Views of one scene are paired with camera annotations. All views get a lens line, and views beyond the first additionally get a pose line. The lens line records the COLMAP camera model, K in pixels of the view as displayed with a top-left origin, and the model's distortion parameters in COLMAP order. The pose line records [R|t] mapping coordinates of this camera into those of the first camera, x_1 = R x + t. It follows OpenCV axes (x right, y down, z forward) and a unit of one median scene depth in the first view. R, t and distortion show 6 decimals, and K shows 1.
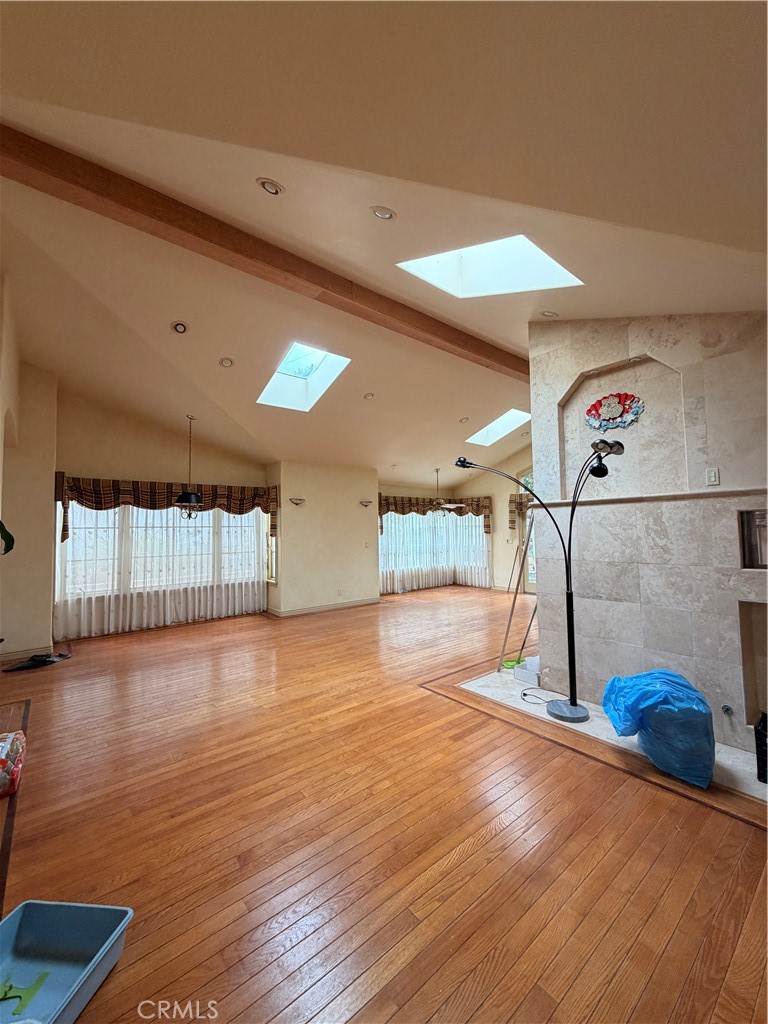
lens RADIAL K [[408.3, 0, 382.3], [0, 408.3, 508.0], [0, 0, 1]] dist [0.001140, 0.000110]
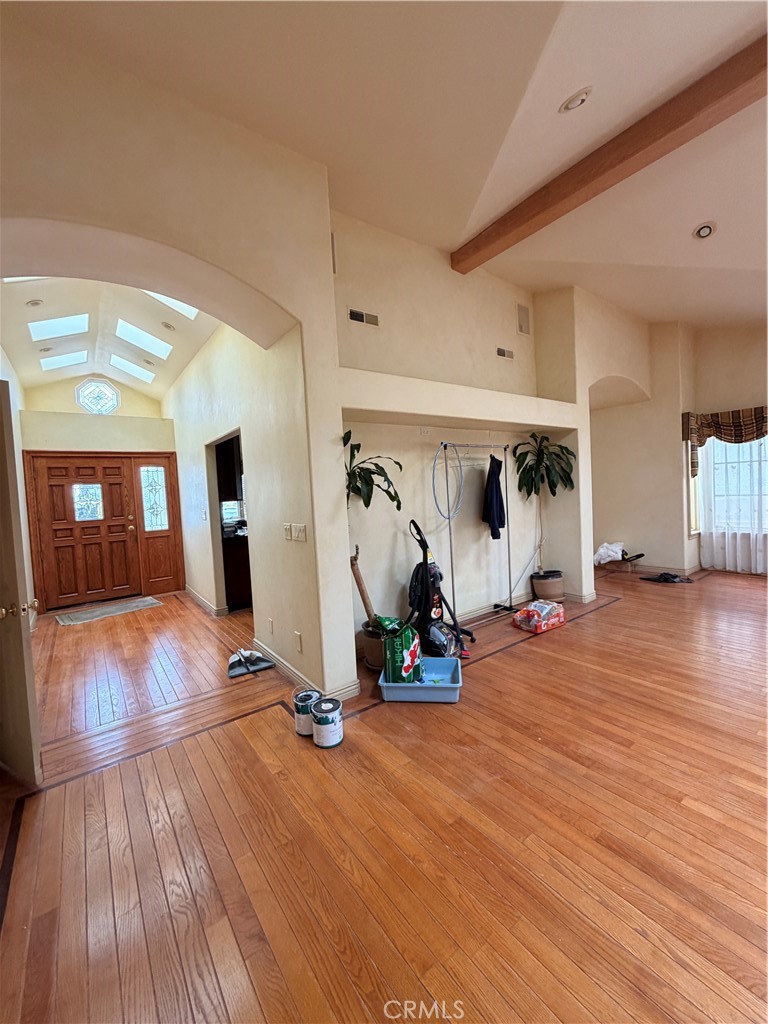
lens RADIAL K [[408.3, 0, 384.1], [0, 408.3, 509.5], [0, 0, 1]] dist [0.001140, 0.000110]
pose [[-0.039828, 0.071817, -0.996622, 0.439081], [0.099062, 0.992784, 0.067582, 0.018113], [0.994284, -0.096036, -0.046655, 0.308902]]
